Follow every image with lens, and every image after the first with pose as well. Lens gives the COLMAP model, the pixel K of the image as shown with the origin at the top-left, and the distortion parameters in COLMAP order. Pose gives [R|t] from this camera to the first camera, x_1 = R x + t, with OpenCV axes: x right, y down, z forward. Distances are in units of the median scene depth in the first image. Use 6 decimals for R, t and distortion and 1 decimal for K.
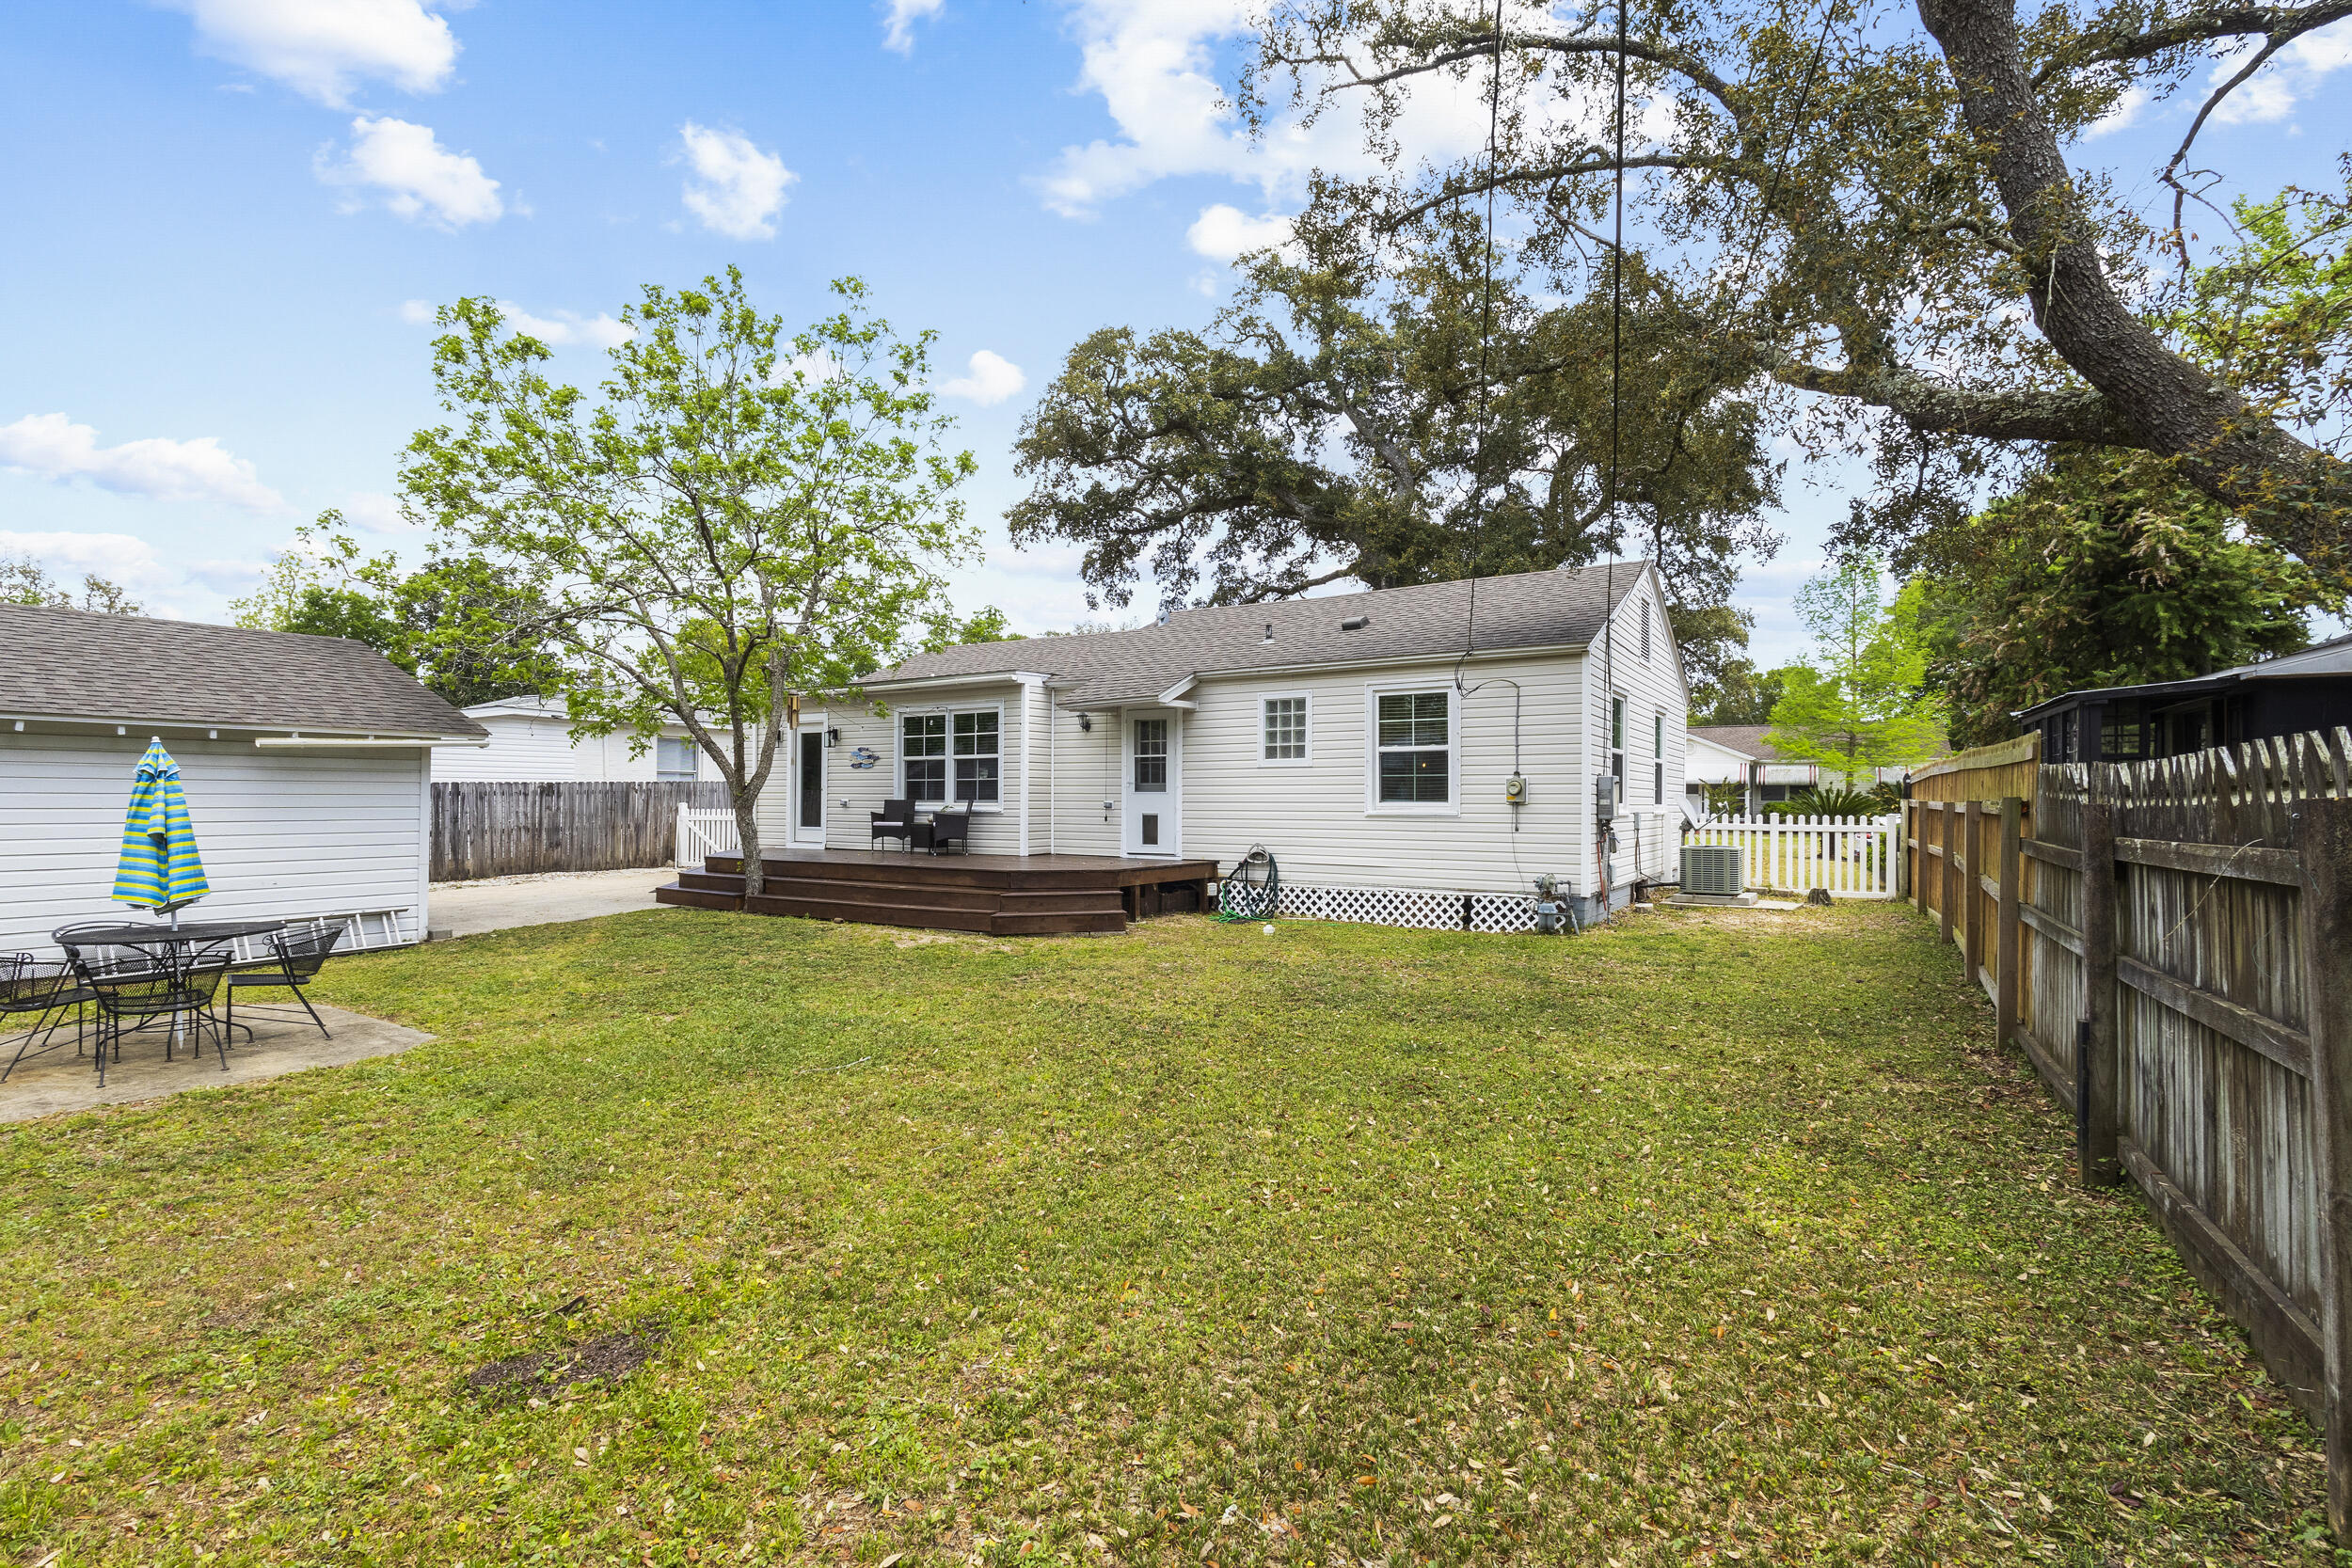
lens RADIAL K [[1117.7, 0, 1175.8], [0, 1117.7, 810.8], [0, 0, 1]] dist [0.027018, 0.000237]
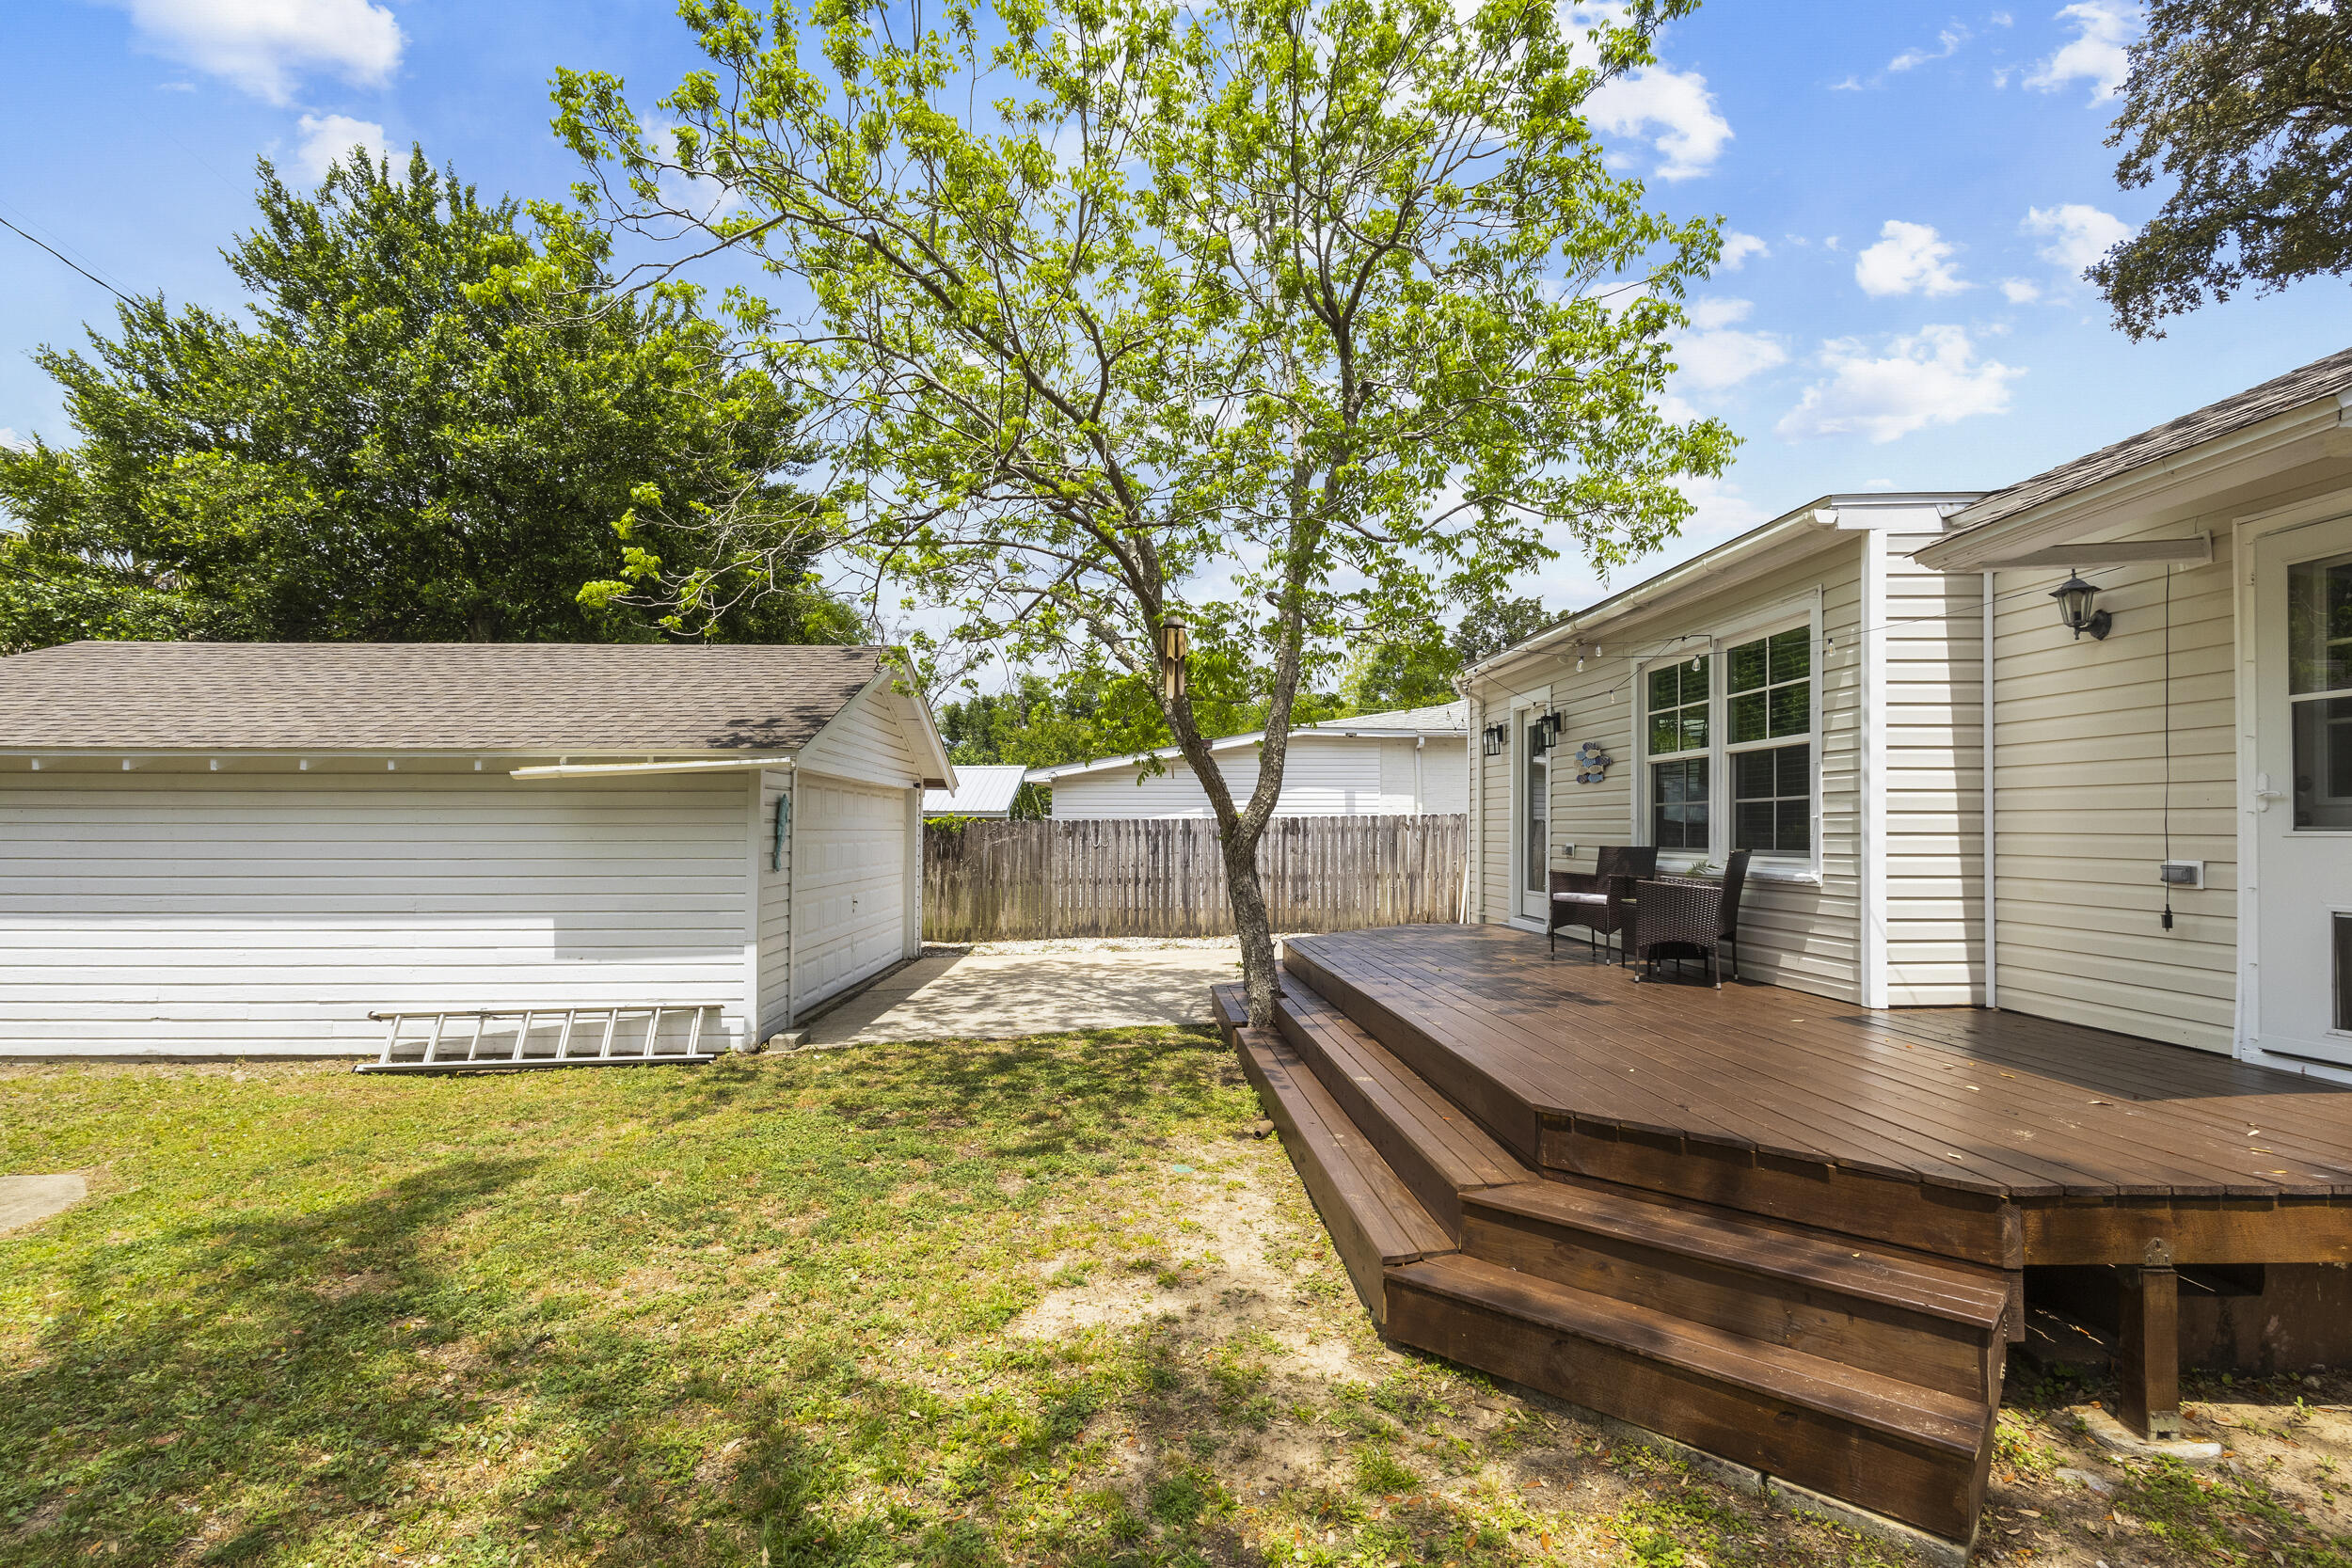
lens RADIAL K [[1117.7, 0, 1175.8], [0, 1117.7, 810.8], [0, 0, 1]] dist [0.027018, 0.000237]
pose [[0.587002, -0.016382, -0.809419, 0.028933], [-0.005428, 0.999693, -0.024169, -0.013777], [0.809567, 0.018580, 0.586733, 0.622546]]
